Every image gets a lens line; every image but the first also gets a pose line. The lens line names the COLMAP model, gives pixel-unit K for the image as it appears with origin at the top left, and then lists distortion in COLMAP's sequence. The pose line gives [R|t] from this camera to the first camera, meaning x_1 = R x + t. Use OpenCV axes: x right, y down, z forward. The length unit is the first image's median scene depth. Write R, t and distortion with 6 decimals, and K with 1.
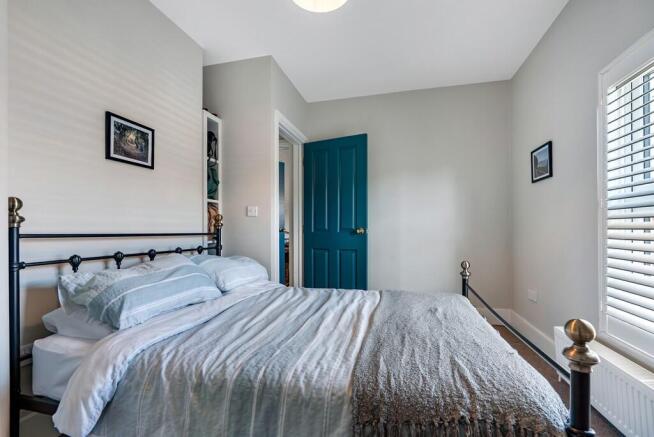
lens RADIAL K [[297.5, 0, 327.3], [0, 297.5, 223.7], [0, 0, 1]] dist [-0.002222, 0.000257]
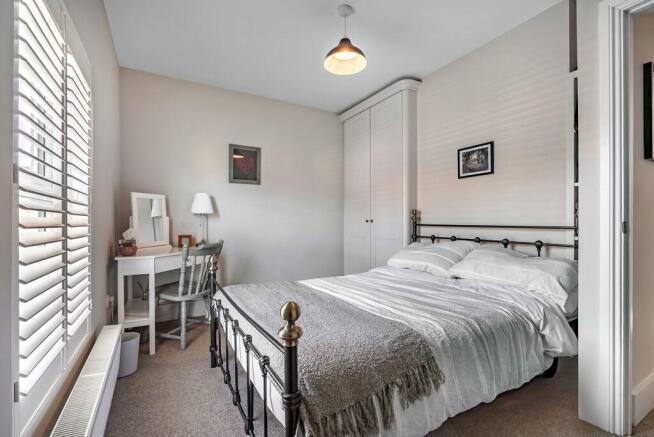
lens RADIAL K [[297.5, 0, 327.1], [0, 297.5, 220.2], [0, 0, 1]] dist [-0.002222, 0.000257]
pose [[-0.726362, 0.001963, -0.687310, 0.817287], [0.011787, 0.999884, -0.009602, 0.013534], [0.687211, -0.015076, -0.726301, 1.537619]]
